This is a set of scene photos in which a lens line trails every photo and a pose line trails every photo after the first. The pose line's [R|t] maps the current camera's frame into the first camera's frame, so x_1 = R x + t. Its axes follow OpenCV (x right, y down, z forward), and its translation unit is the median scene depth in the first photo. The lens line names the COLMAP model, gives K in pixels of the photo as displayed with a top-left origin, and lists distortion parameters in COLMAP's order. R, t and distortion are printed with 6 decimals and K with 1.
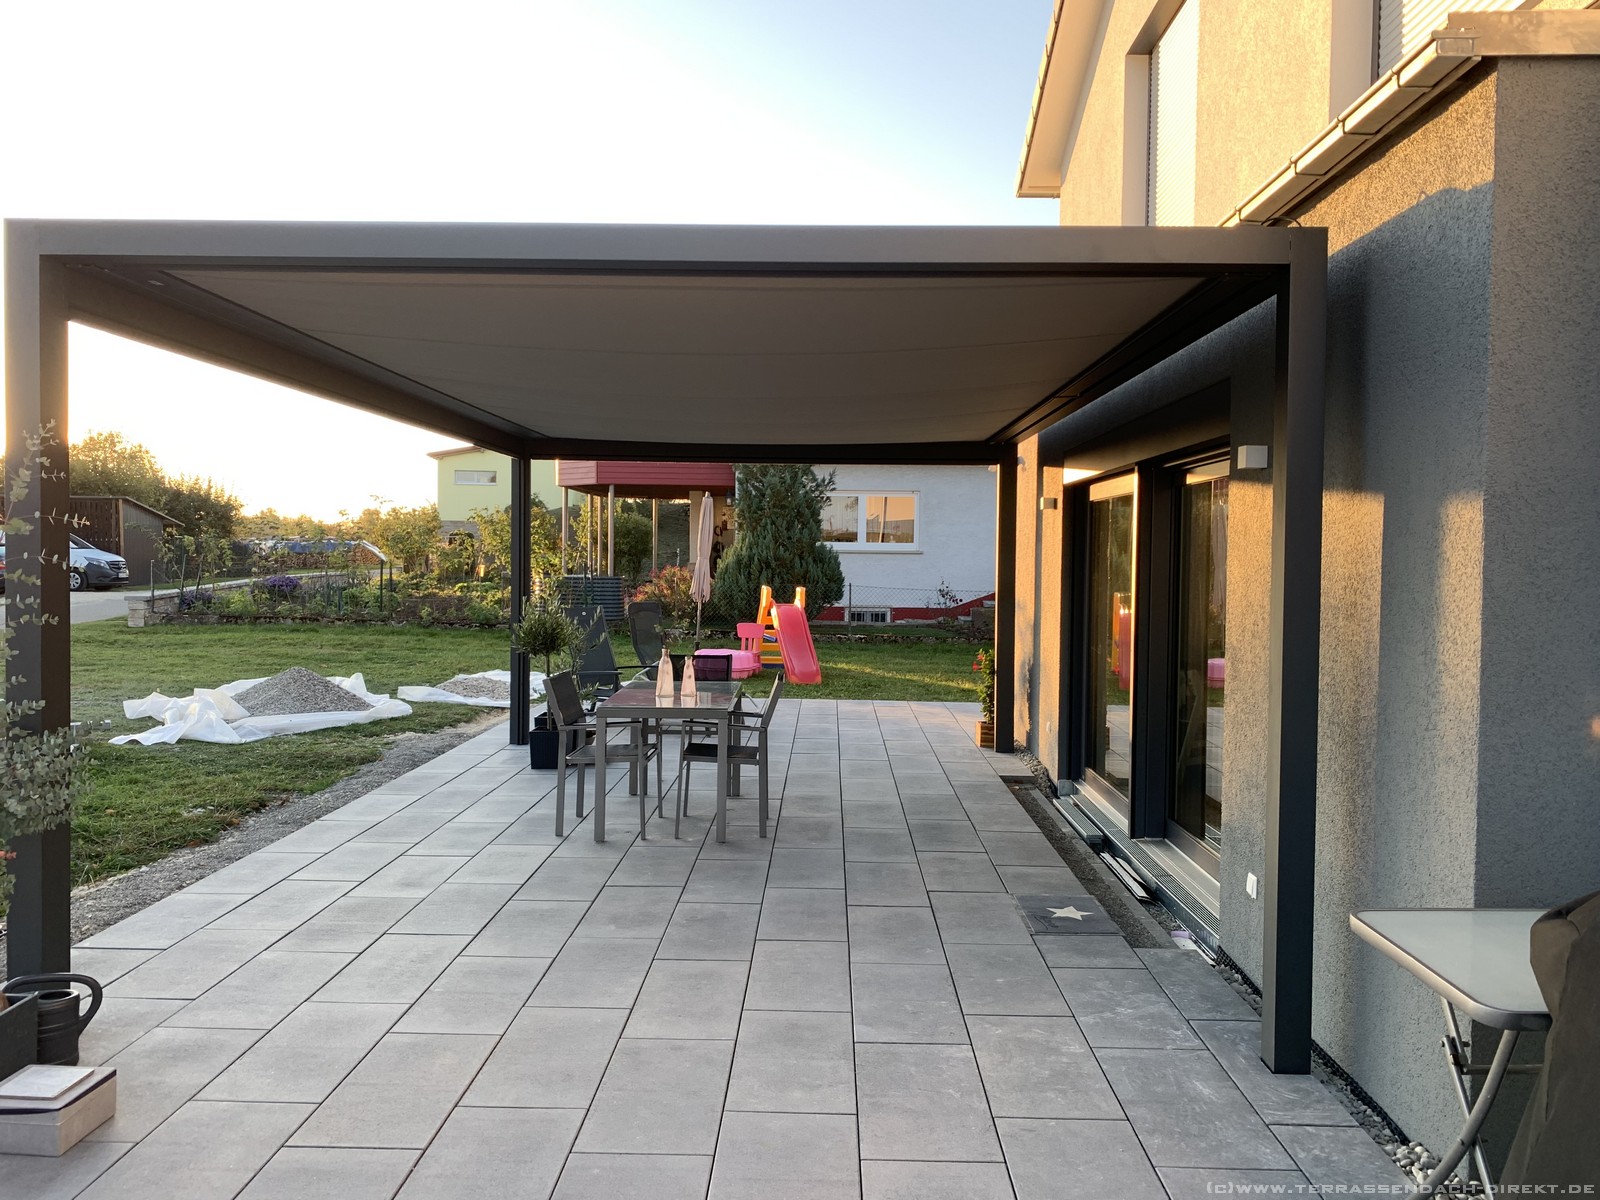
lens RADIAL K [[1225.0, 0, 800.8], [0, 1225.0, 596.0], [0, 0, 1]] dist [0.016101, -0.024658]
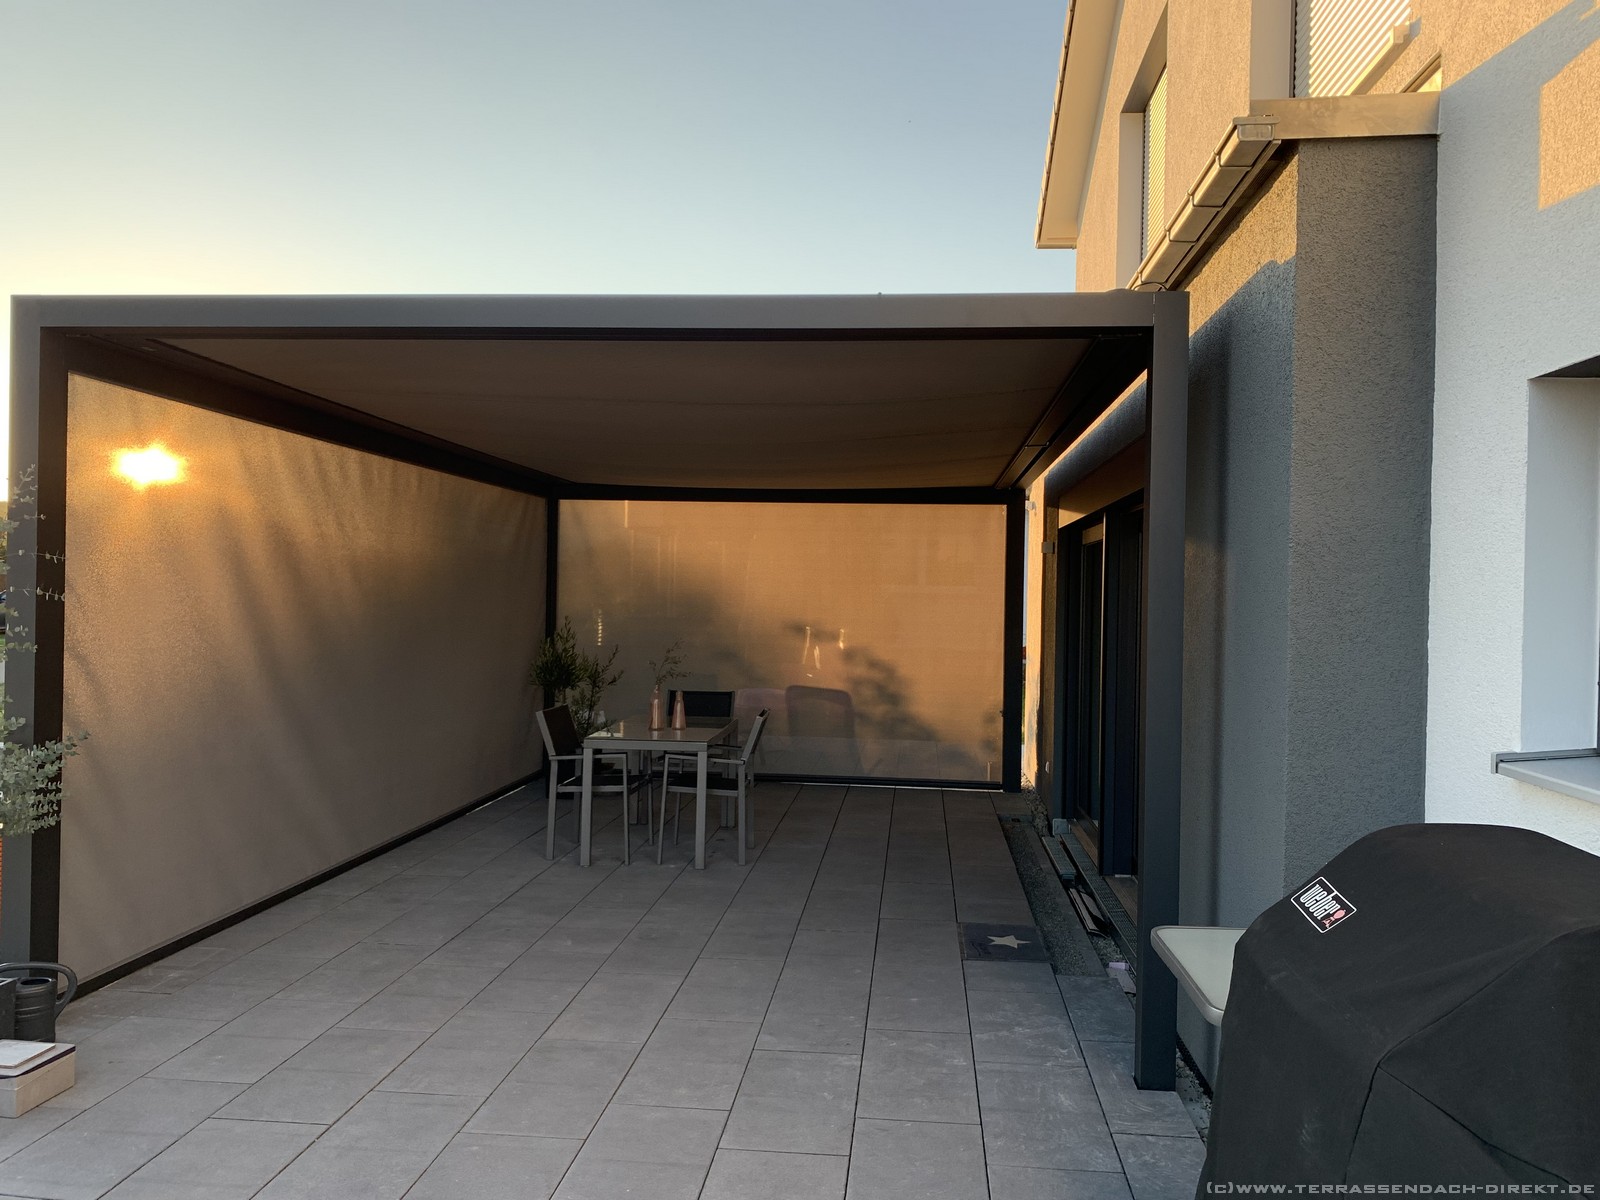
lens RADIAL K [[1225.0, 0, 798.3], [0, 1225.0, 605.5], [0, 0, 1]] dist [0.016101, -0.024658]
pose [[0.997648, 0.007257, -0.068162, 0.157958], [-0.009056, 0.999618, -0.026126, 0.003658], [0.067946, 0.026682, 0.997332, -0.079846]]
